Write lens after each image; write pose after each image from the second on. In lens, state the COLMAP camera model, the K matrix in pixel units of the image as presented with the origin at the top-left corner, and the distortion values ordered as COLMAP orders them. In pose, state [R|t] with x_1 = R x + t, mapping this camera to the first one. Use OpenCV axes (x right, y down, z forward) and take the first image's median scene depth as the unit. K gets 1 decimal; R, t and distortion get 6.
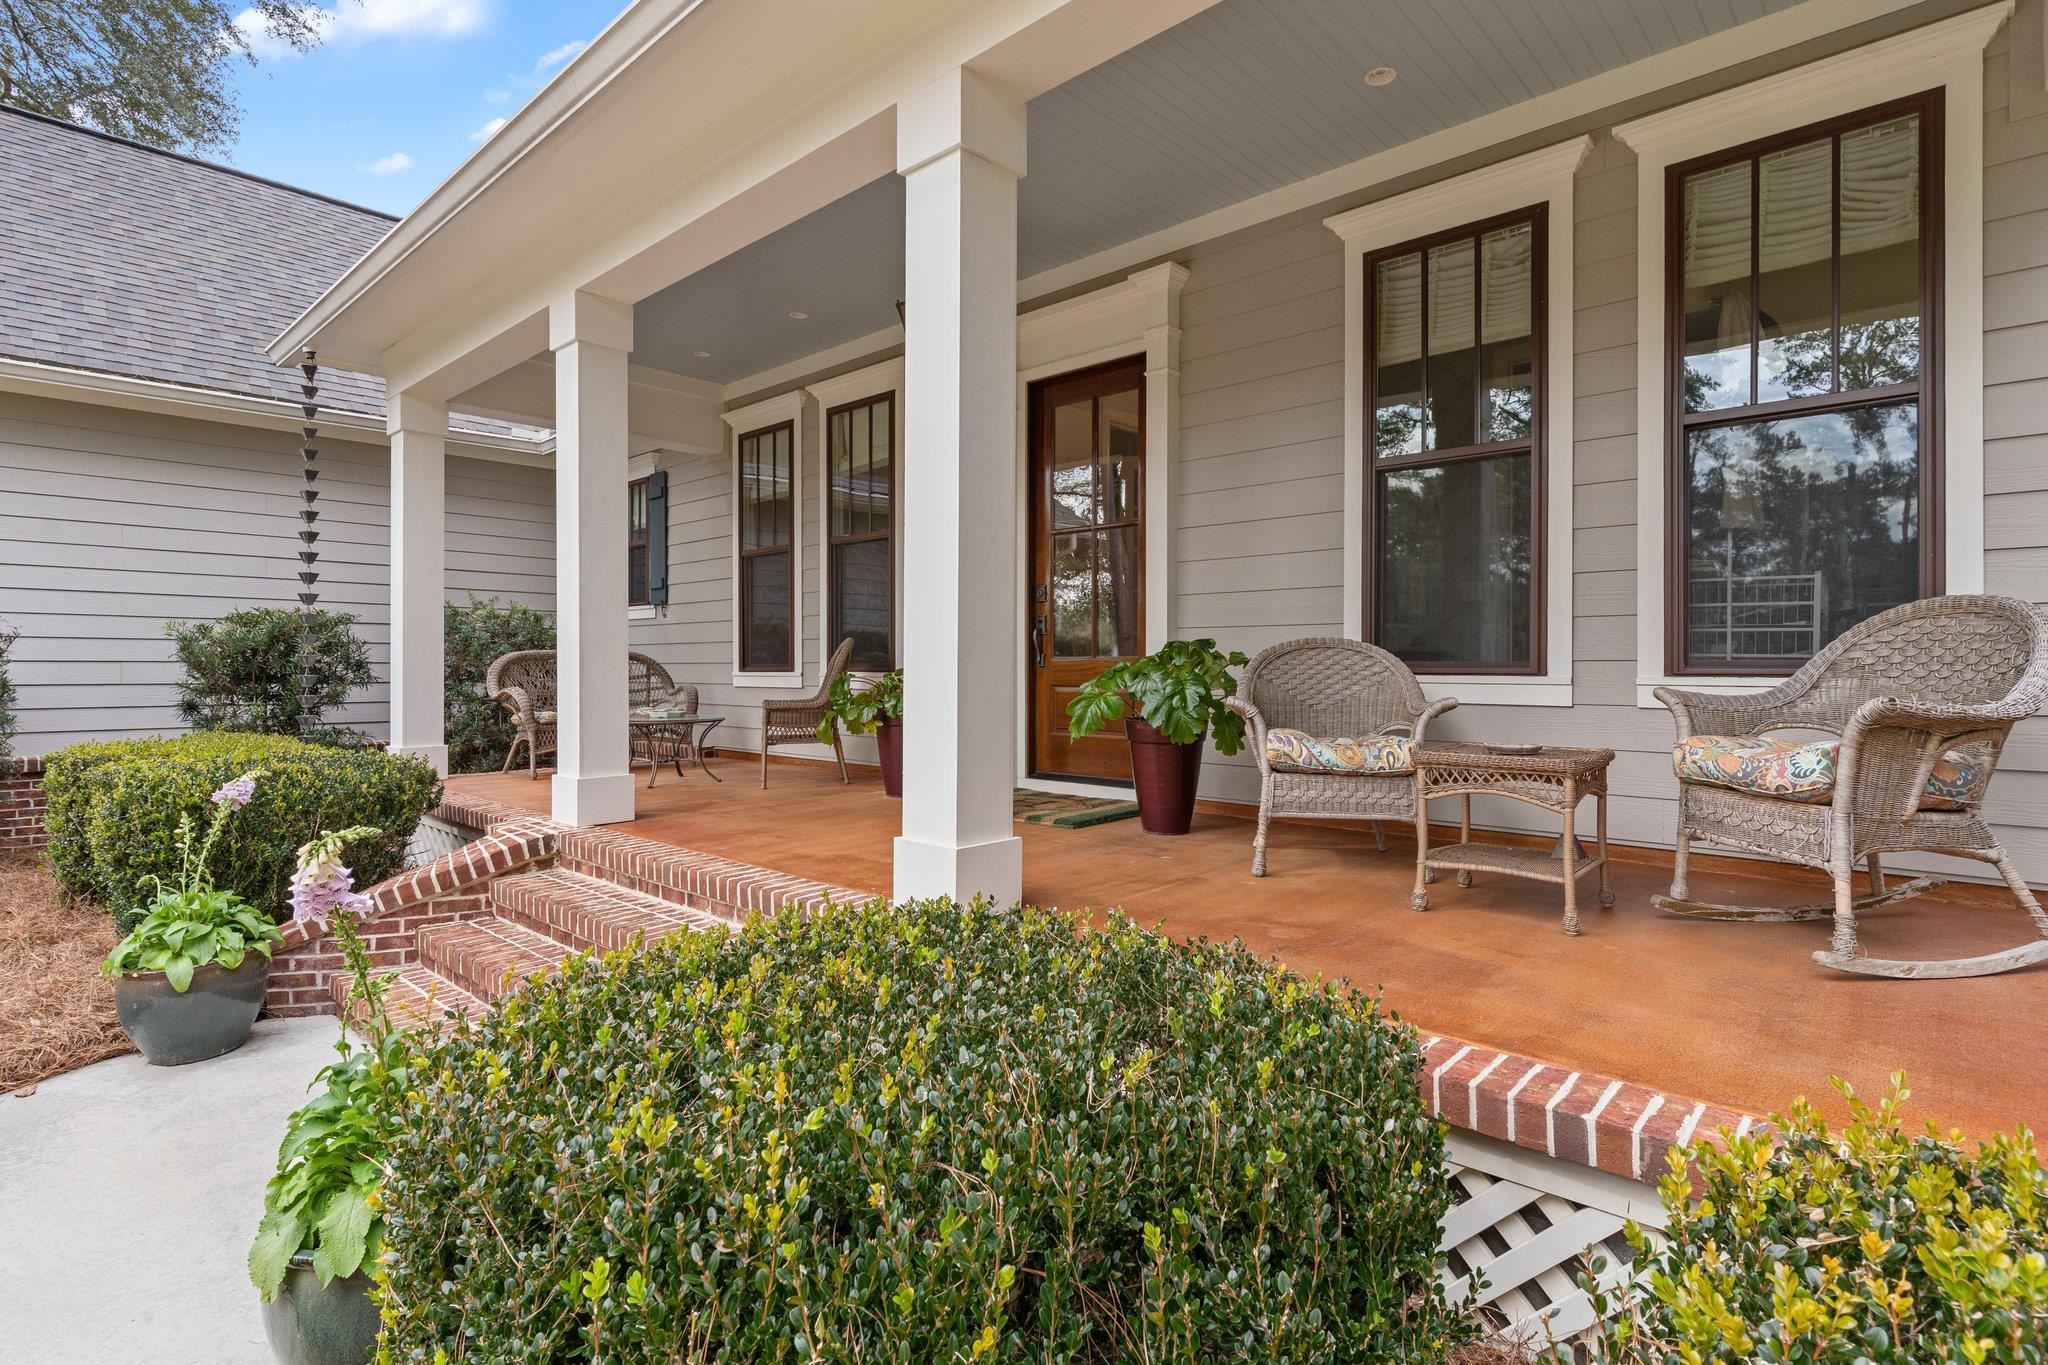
lens RADIAL K [[1002.6, 0, 1031.2], [0, 1002.6, 676.9], [0, 0, 1]] dist [0.003536, 0.000634]
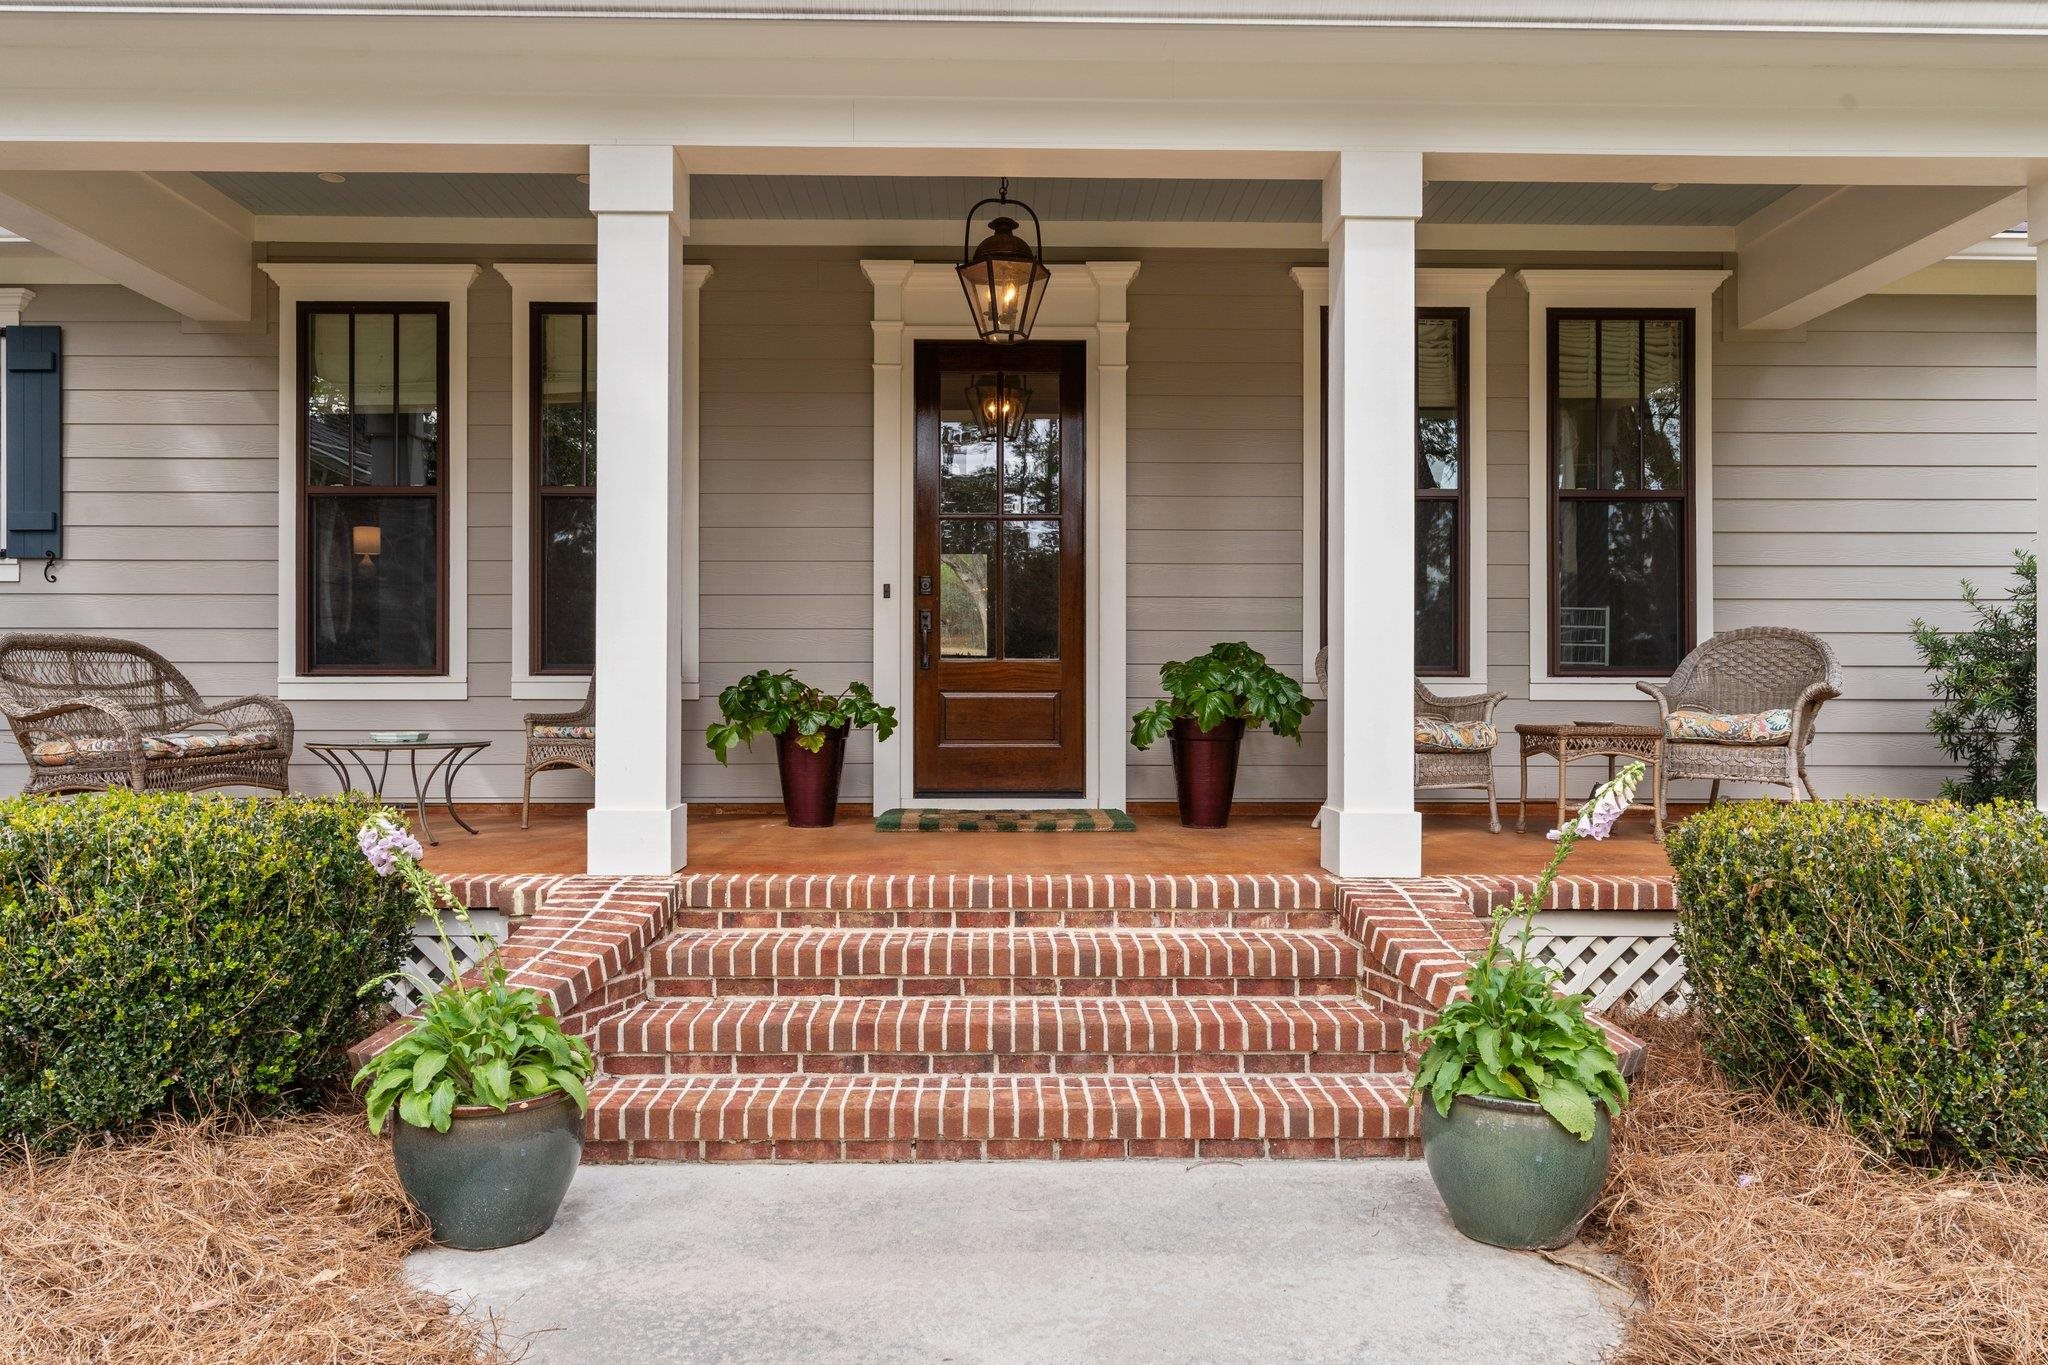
lens RADIAL K [[1402.1, 0, 1018.2], [0, 1402.1, 685.9], [0, 0, 1]] dist [0.004650, 0.000886]
pose [[0.729550, 0.004609, 0.683912, -1.181156], [0.006128, 0.999893, -0.013276, 0.031879], [-0.683900, 0.013877, 0.729443, 0.095622]]
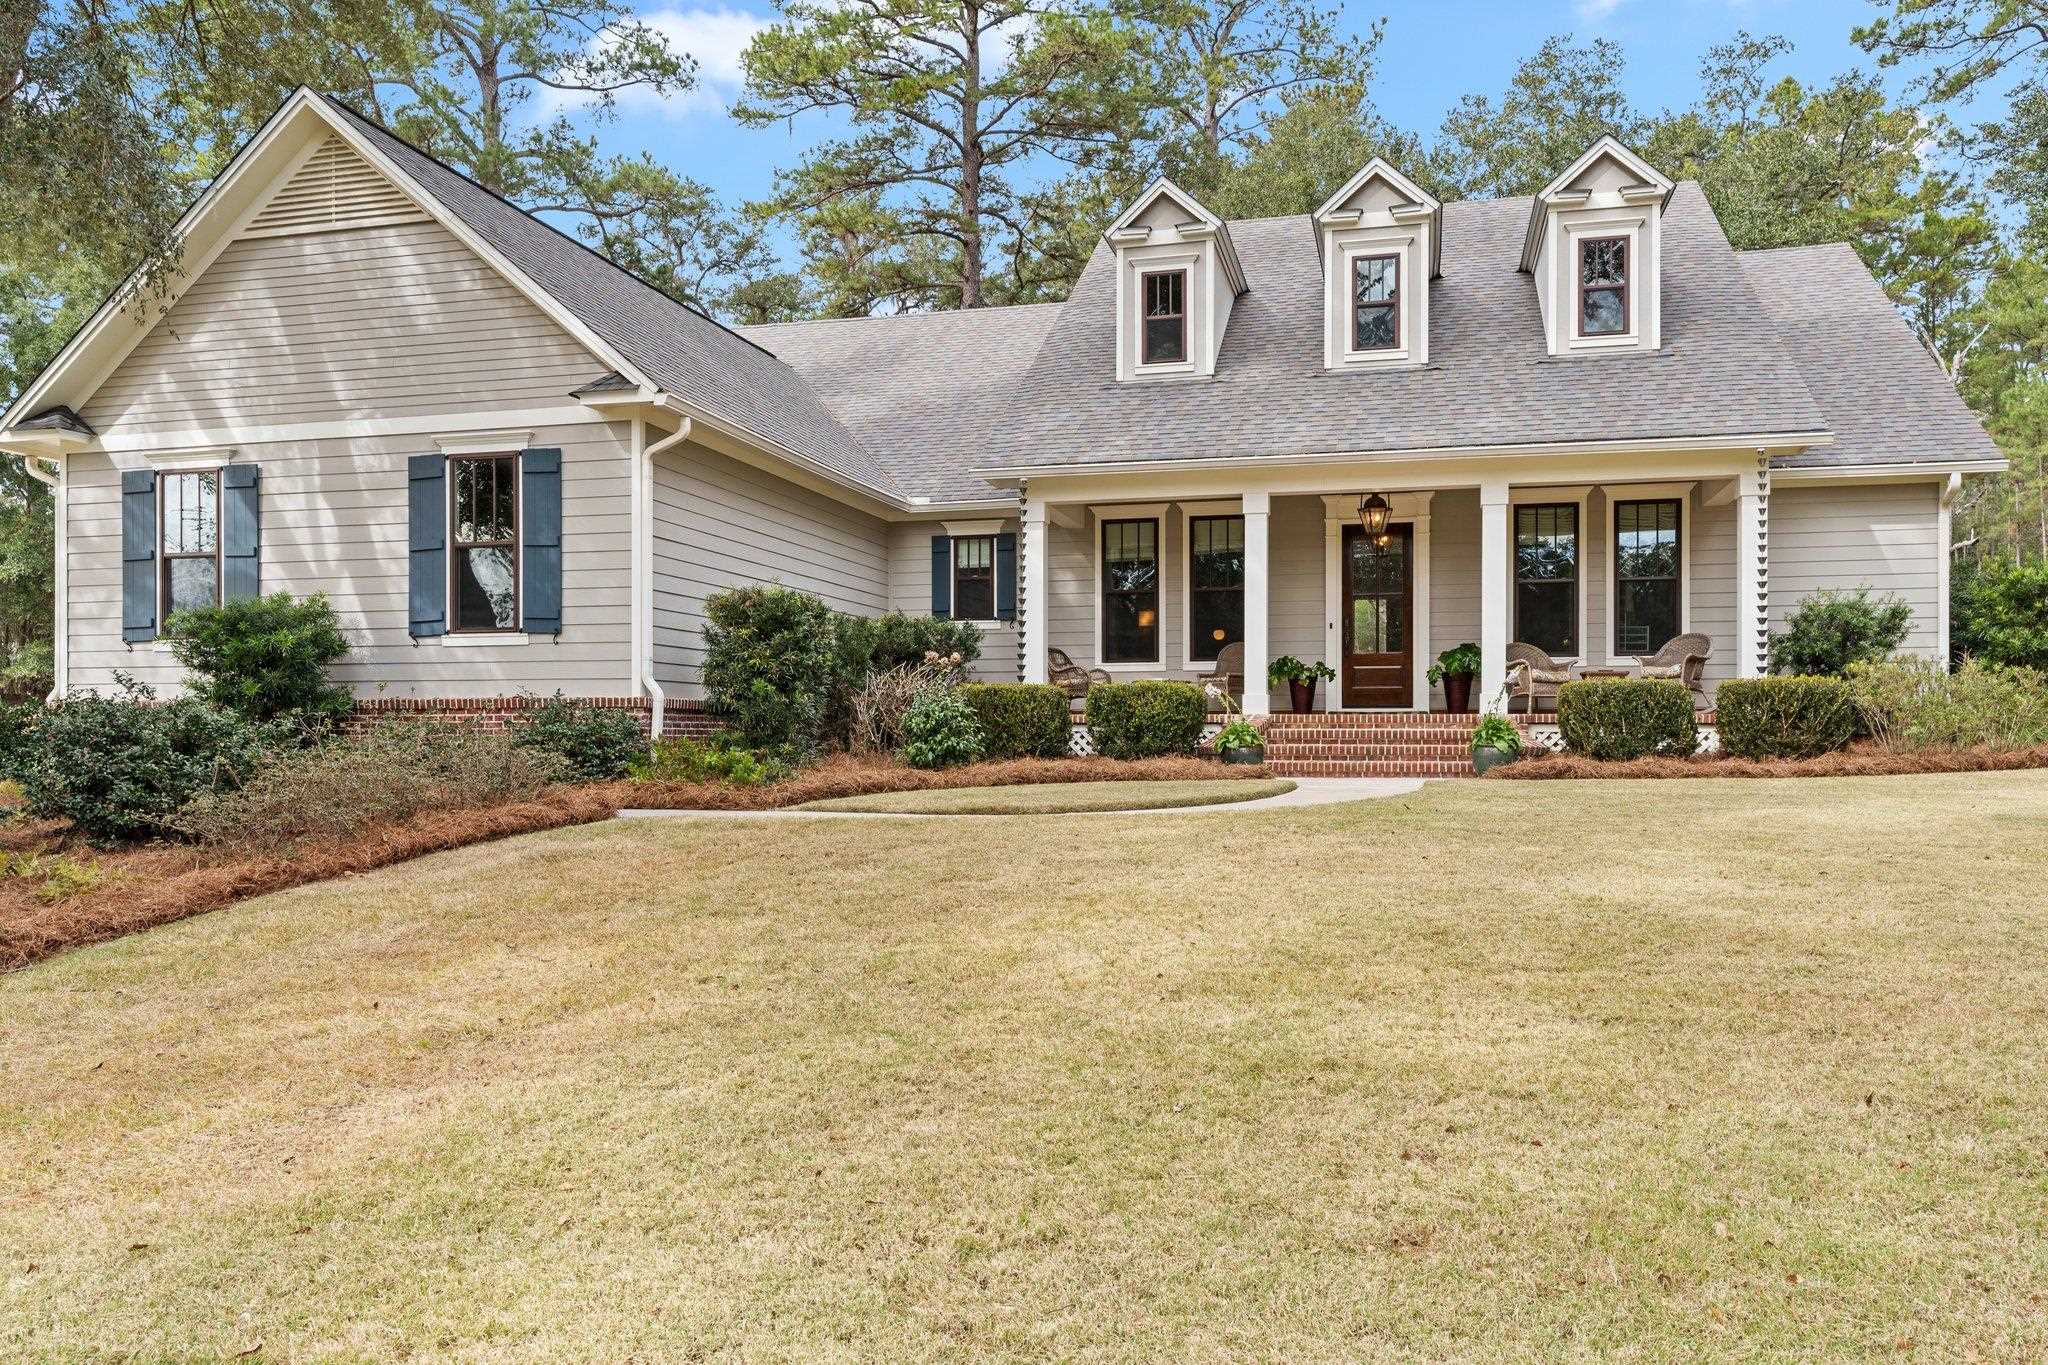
lens RADIAL K [[1533.1, 0, 1013.3], [0, 1533.1, 747.7], [0, 0, 1]] dist [0.003574, 0.000005]
pose [[0.889831, -0.004766, 0.456265, -3.292467], [0.004993, 0.999987, 0.000708, 0.276041], [-0.456263, 0.001648, 0.889843, -2.470504]]
